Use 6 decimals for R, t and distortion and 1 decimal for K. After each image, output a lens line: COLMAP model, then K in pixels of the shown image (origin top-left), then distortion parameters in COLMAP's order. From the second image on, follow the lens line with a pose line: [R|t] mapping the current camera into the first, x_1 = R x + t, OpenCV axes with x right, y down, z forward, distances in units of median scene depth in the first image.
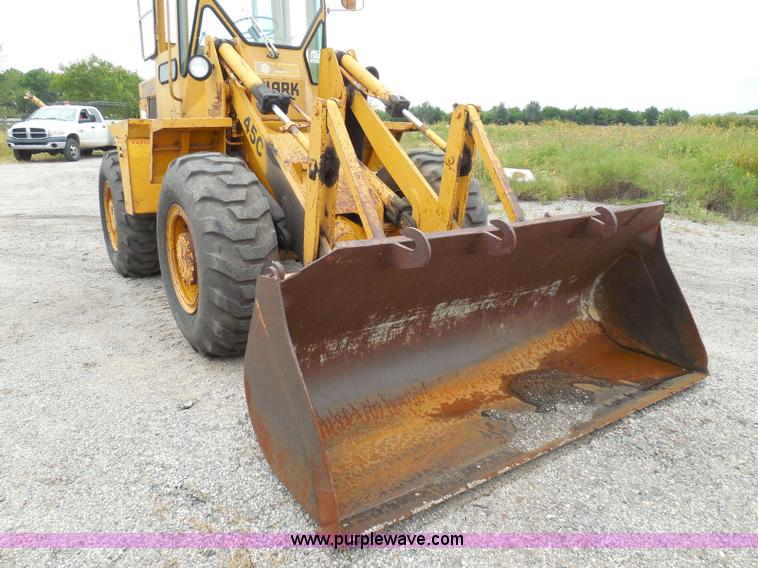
lens RADIAL K [[564.0, 0, 379.4], [0, 564.0, 281.2], [0, 0, 1]] dist [-0.008237, -0.000952]
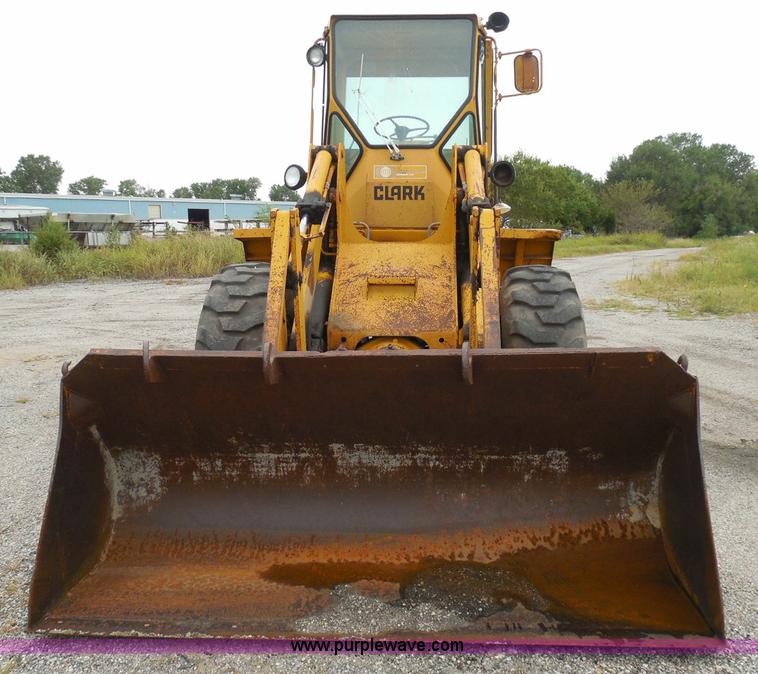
lens RADIAL K [[743.0, 0, 390.6], [0, 743.0, 355.4], [0, 0, 1]] dist [-0.010902, 0.000000]
pose [[0.799118, 0.091488, -0.594172, 0.606441], [-0.151635, 0.987070, -0.051953, -0.033820], [0.581736, 0.131613, 0.802659, 0.107120]]
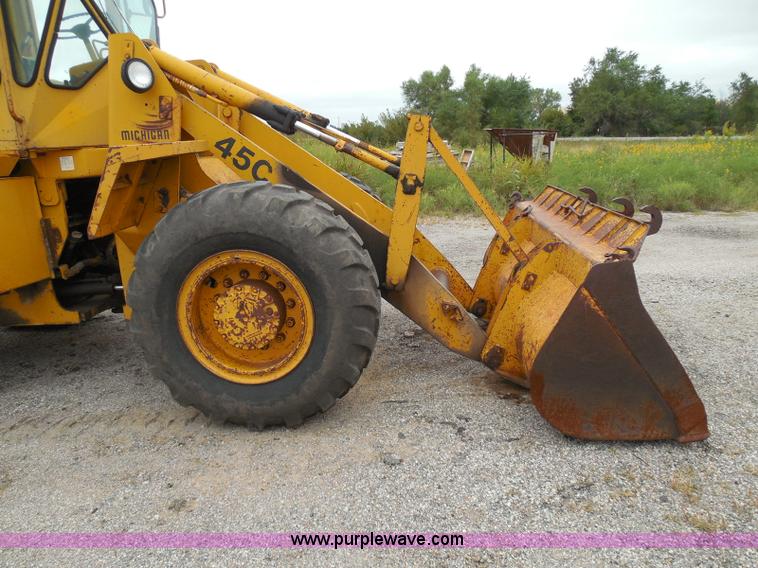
lens RADIAL K [[564.0, 0, 379.5], [0, 564.0, 279.8], [0, 0, 1]] dist [-0.008237, -0.000952]
pose [[0.630860, -0.216690, 0.745024, -0.735159], [0.246841, 0.966374, 0.072053, -0.092635], [-0.735585, 0.138447, 0.663135, 0.307250]]
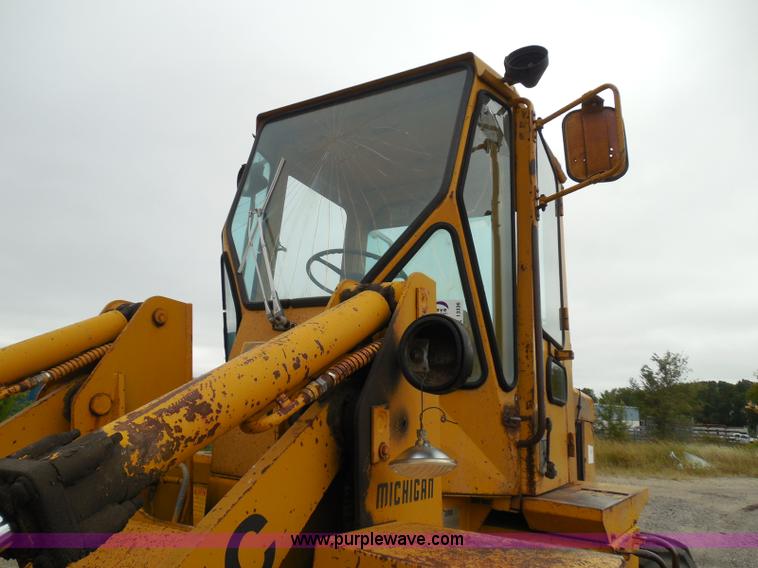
lens RADIAL K [[564.0, 0, 379.1], [0, 564.0, 280.7], [0, 0, 1]] dist [-0.008237, -0.000952]
pose [[0.429467, -0.198540, -0.880988, 0.250626], [-0.279357, 0.898480, -0.338663, -0.353525], [0.858788, 0.391555, 0.330405, 1.043918]]
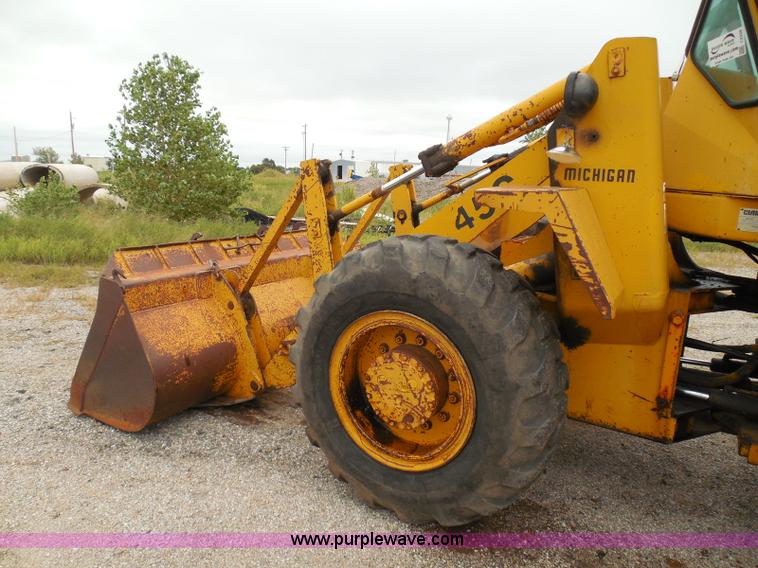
lens RADIAL K [[564.0, 0, 377.0], [0, 564.0, 279.3], [0, 0, 1]] dist [-0.008237, -0.000952]
pose [[-0.904124, 0.049341, -0.424412, 0.404217], [-0.143724, 0.900308, 0.410840, -0.468723], [0.402372, 0.432449, -0.806898, 1.641855]]
